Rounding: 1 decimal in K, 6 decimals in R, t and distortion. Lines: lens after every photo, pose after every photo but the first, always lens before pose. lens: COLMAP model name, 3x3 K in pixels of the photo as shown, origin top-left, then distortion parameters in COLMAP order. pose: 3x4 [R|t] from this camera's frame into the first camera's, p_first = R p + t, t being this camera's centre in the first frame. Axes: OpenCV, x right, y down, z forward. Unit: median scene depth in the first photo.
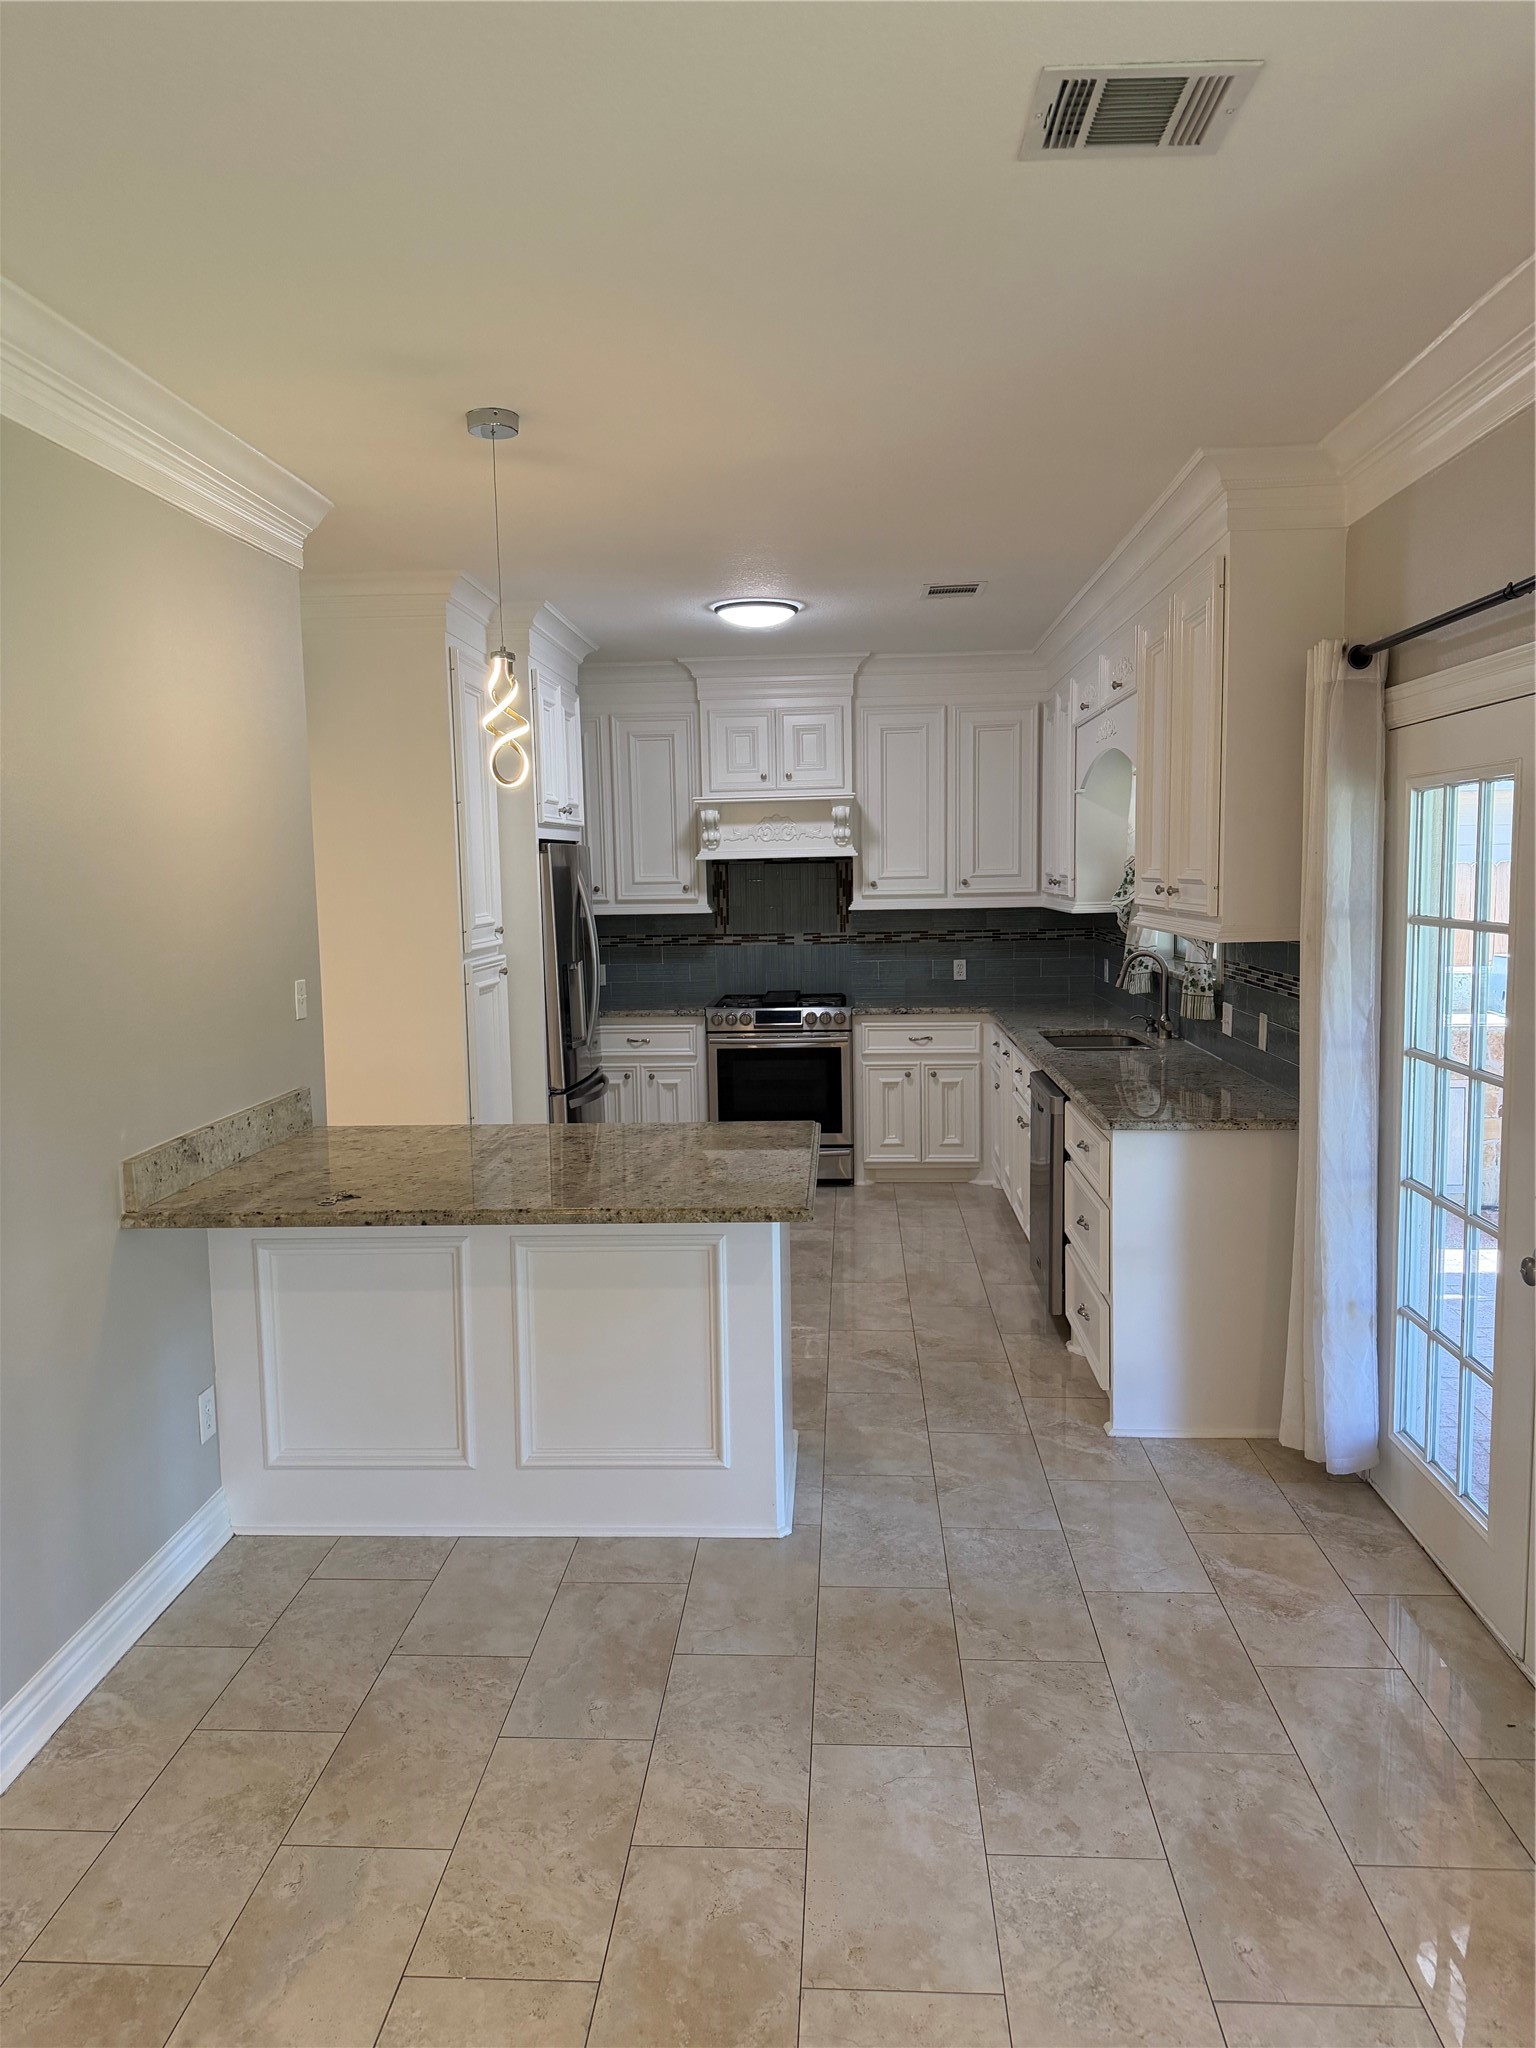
lens RADIAL K [[1427.7, 0, 768.5], [0, 1427.7, 1019.3], [0, 0, 1]] dist [0.077339, -0.011404]
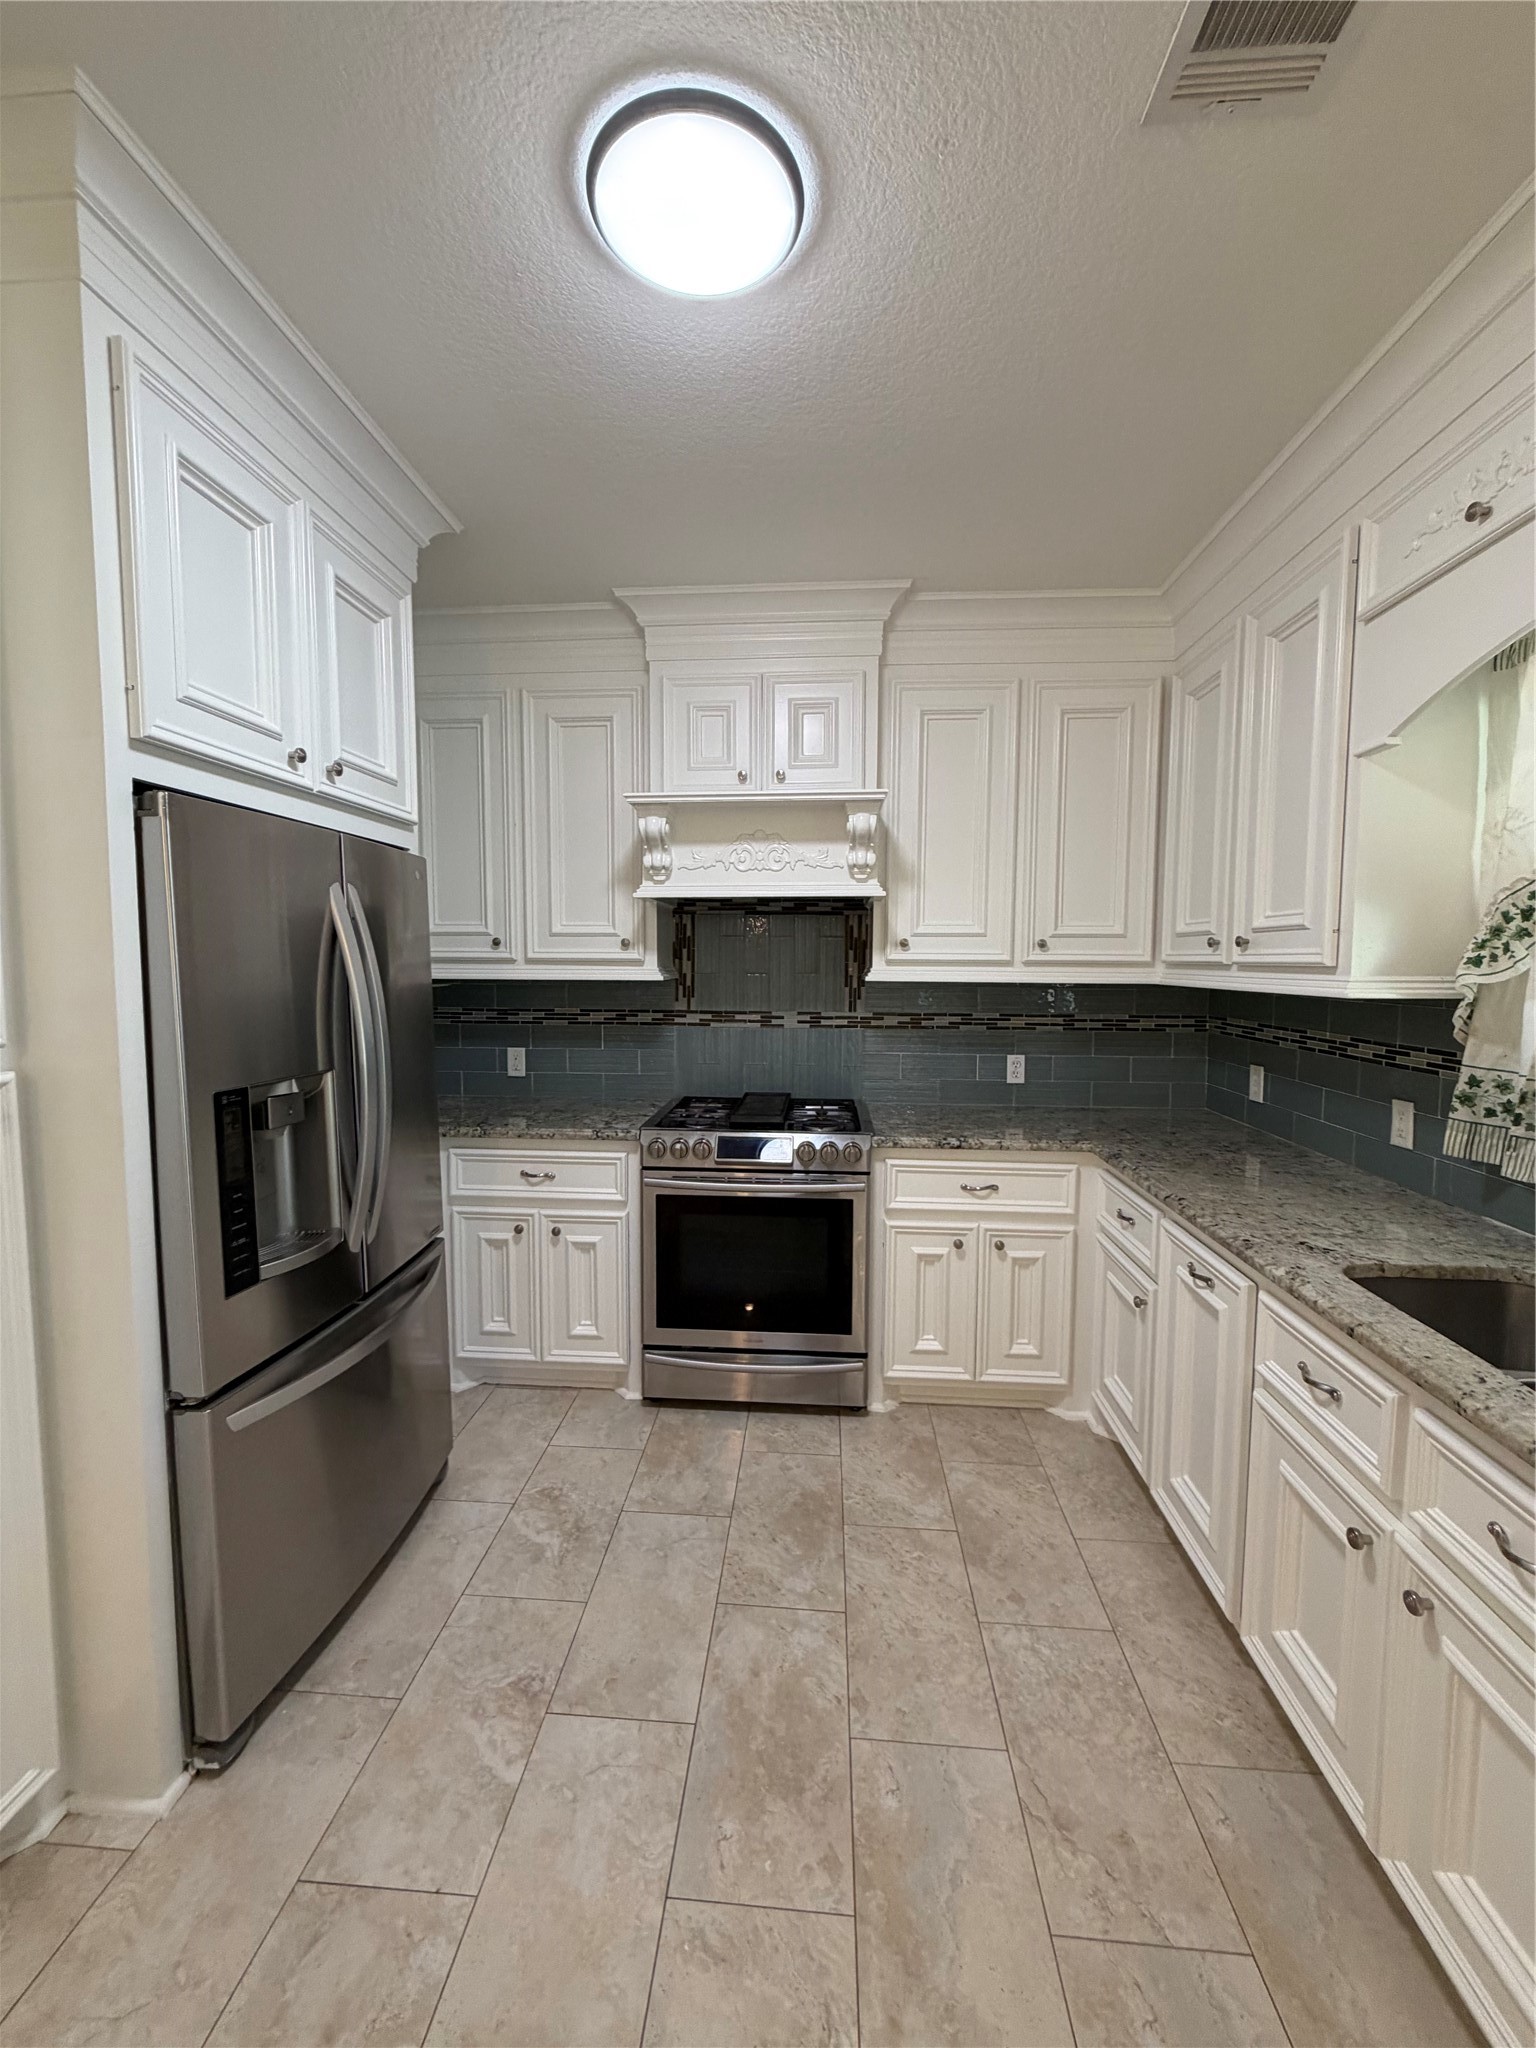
lens RADIAL K [[818.1, 0, 769.8], [0, 818.1, 1022.8], [0, 0, 1]] dist [0.000988, 0.000588]
pose [[0.999666, 0.024844, -0.007116, 0.014793], [-0.025032, 0.999301, -0.027761, -0.046075], [0.006421, 0.027930, 0.999589, 0.630019]]
